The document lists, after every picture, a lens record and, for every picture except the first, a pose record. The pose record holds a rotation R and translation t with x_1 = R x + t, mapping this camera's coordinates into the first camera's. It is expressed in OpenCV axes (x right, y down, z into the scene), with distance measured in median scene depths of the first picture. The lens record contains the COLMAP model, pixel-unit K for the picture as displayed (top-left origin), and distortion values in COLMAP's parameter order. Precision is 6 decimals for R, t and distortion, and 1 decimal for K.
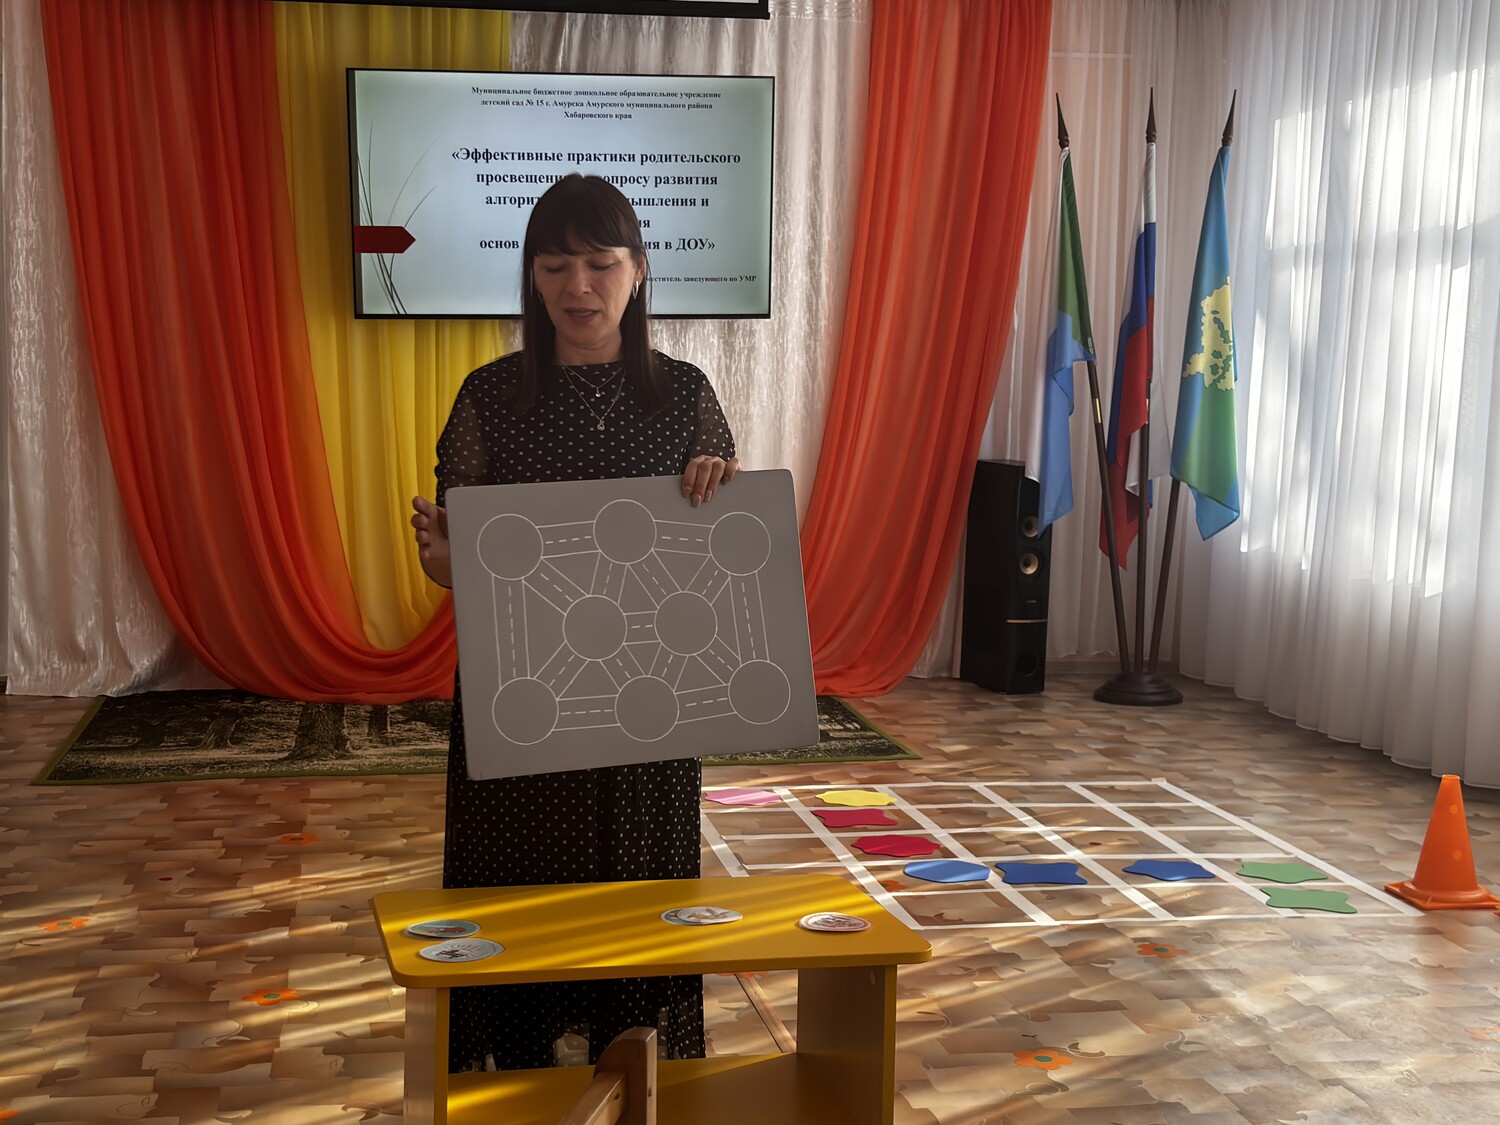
lens RADIAL K [[2067.7, 0, 754.3], [0, 2067.7, 572.3], [0, 0, 1]] dist [0.126461, 0.000000]
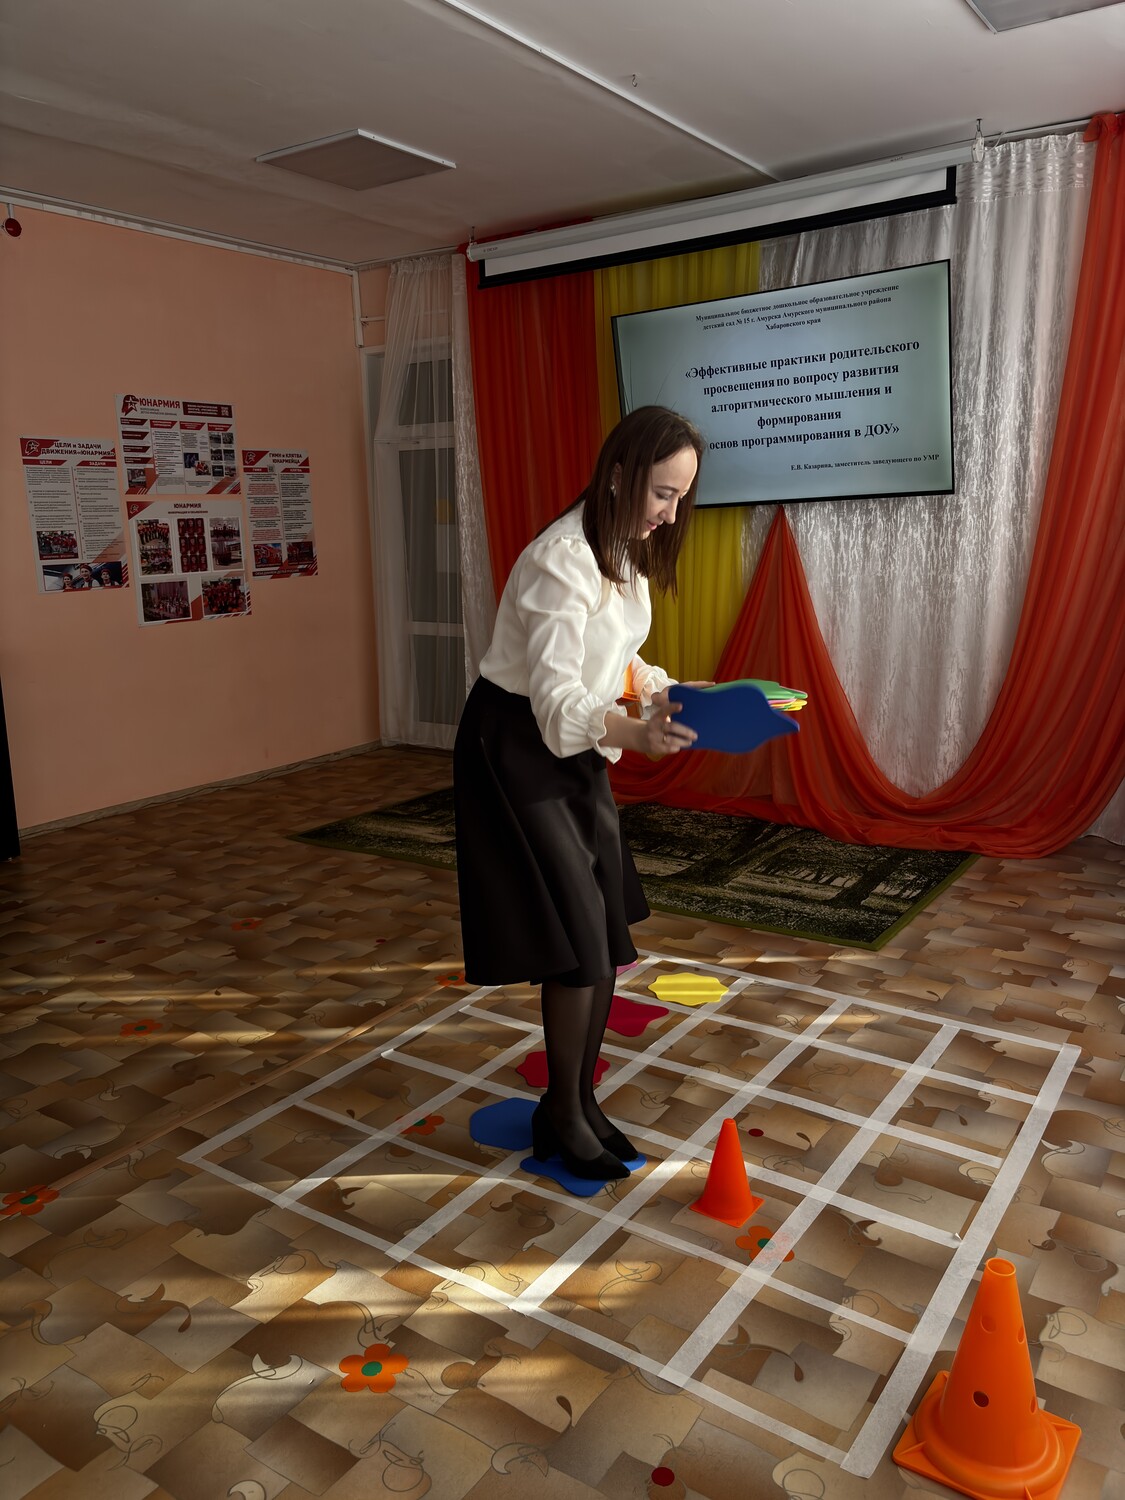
lens RADIAL K [[1135.4, 0, 577.0], [0, 1135.4, 746.1], [0, 0, 1]] dist [-0.000961, 0.017245]
pose [[0.707090, 0.108470, -0.698754, 0.302399], [-0.040572, 0.992760, 0.113054, -0.053616], [0.705959, -0.051589, 0.706372, 0.457497]]
